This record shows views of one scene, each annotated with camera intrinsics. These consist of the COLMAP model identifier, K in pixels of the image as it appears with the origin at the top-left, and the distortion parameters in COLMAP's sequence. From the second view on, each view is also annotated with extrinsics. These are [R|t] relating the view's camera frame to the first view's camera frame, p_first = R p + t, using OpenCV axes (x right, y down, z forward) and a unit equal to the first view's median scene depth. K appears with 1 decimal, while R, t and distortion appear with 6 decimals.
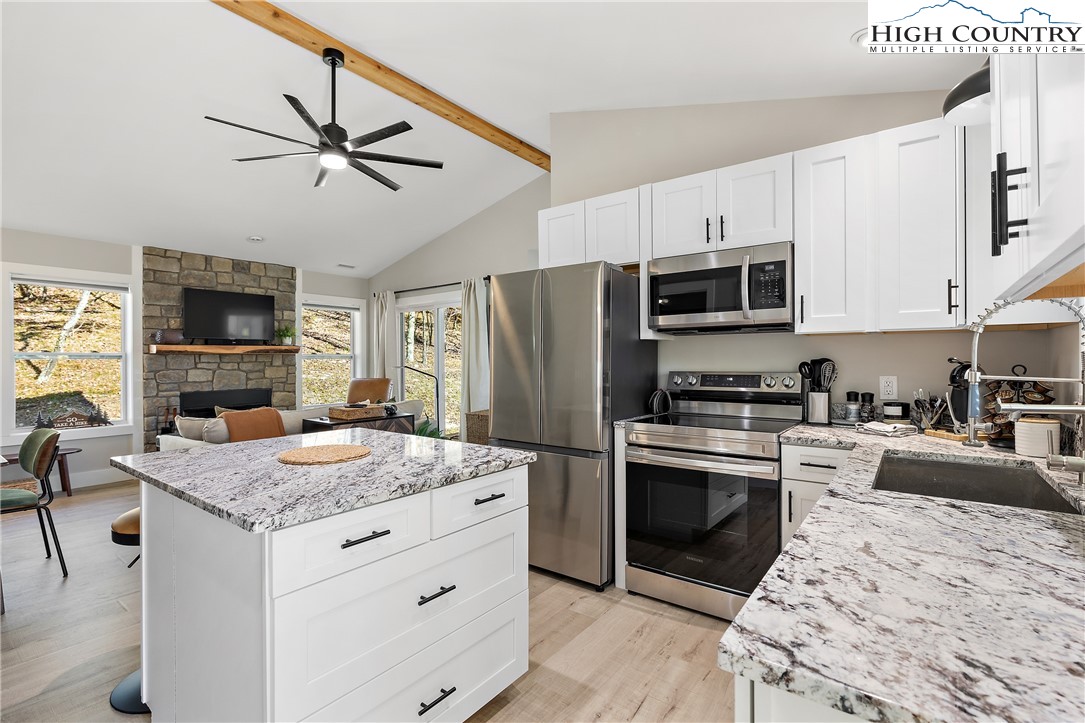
lens RADIAL K [[510.5, 0, 543.6], [0, 510.5, 357.7], [0, 0, 1]] dist [-0.001256, -0.000321]
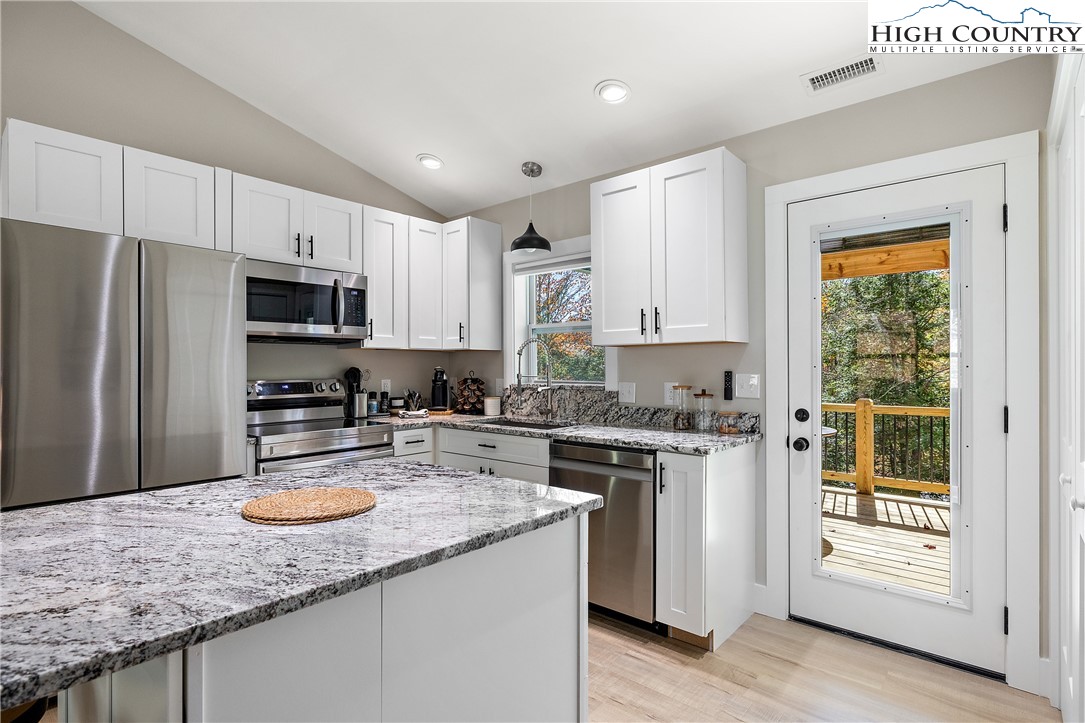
lens RADIAL K [[533.9, 0, 540.2], [0, 533.9, 367.7], [0, 0, 1]] dist [-0.001193, 0.000563]
pose [[0.071711, 0.003442, 0.997420, -0.779783], [0.000203, 0.999994, -0.003465, 0.007066], [-0.997425, 0.000451, 0.071709, 0.450992]]
